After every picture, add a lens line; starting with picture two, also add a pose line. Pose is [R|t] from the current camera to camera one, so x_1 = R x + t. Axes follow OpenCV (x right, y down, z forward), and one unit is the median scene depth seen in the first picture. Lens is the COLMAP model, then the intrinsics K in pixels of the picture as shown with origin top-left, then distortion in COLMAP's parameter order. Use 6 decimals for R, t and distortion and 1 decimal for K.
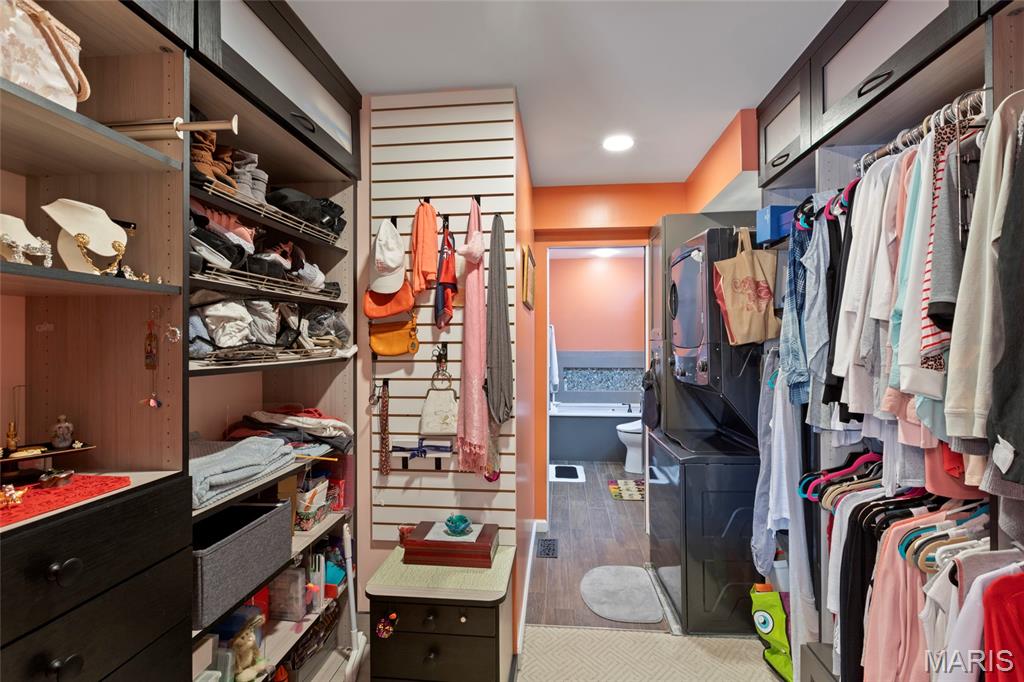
lens RADIAL K [[488.0, 0, 511.4], [0, 488.0, 338.9], [0, 0, 1]] dist [-0.006146, -0.000585]
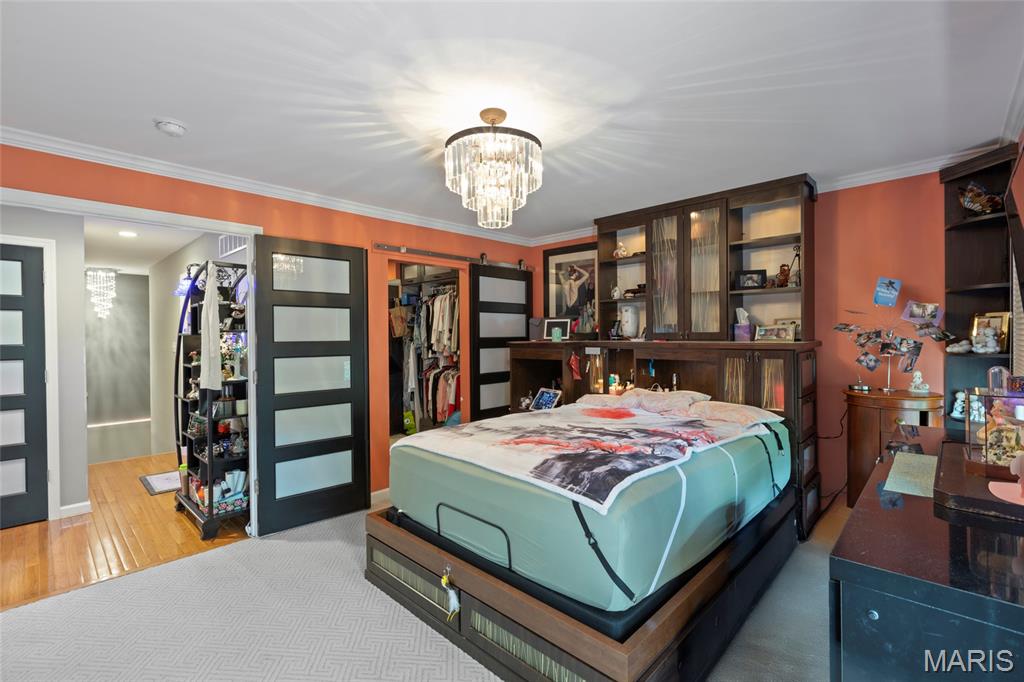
lens RADIAL K [[455.2, 0, 511.1], [0, 455.2, 339.6], [0, 0, 1]] dist [0.000559, 0.000126]
pose [[0.621193, -0.009024, 0.783606, -2.078652], [0.002920, 0.999953, 0.009201, 0.005299], [-0.783652, -0.003428, 0.621190, -2.090220]]
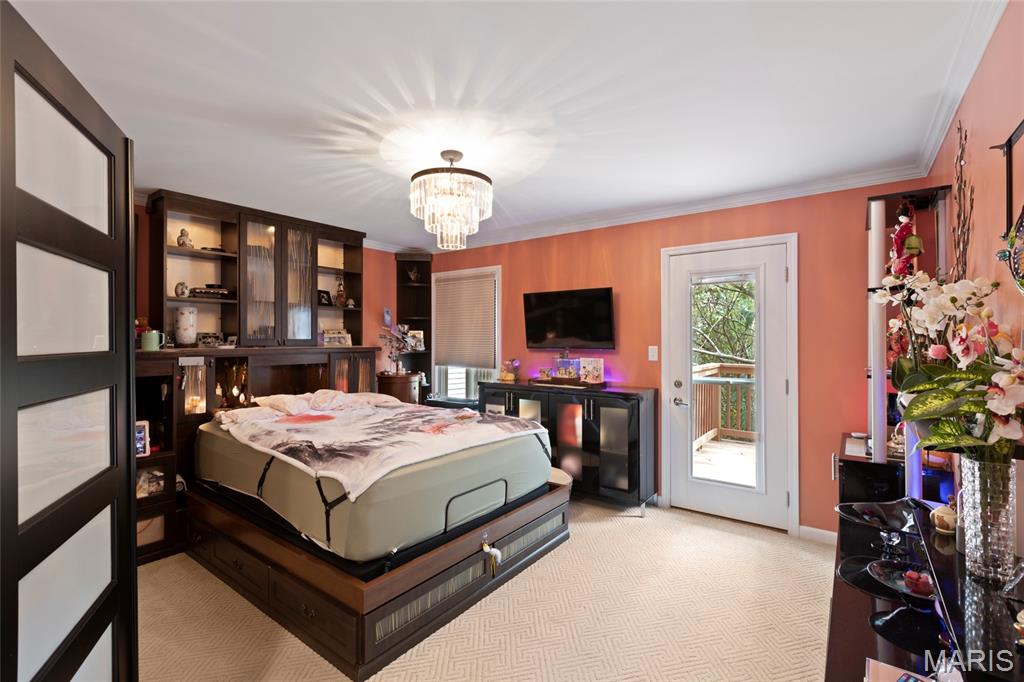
lens RADIAL K [[455.2, 0, 509.0], [0, 455.2, 339.0], [0, 0, 1]] dist [0.000559, 0.000126]
pose [[-0.851687, 0.006920, 0.524005, -2.019236], [0.004190, 0.999971, -0.006396, 0.027175], [-0.524033, -0.003252, -0.851691, 4.196964]]
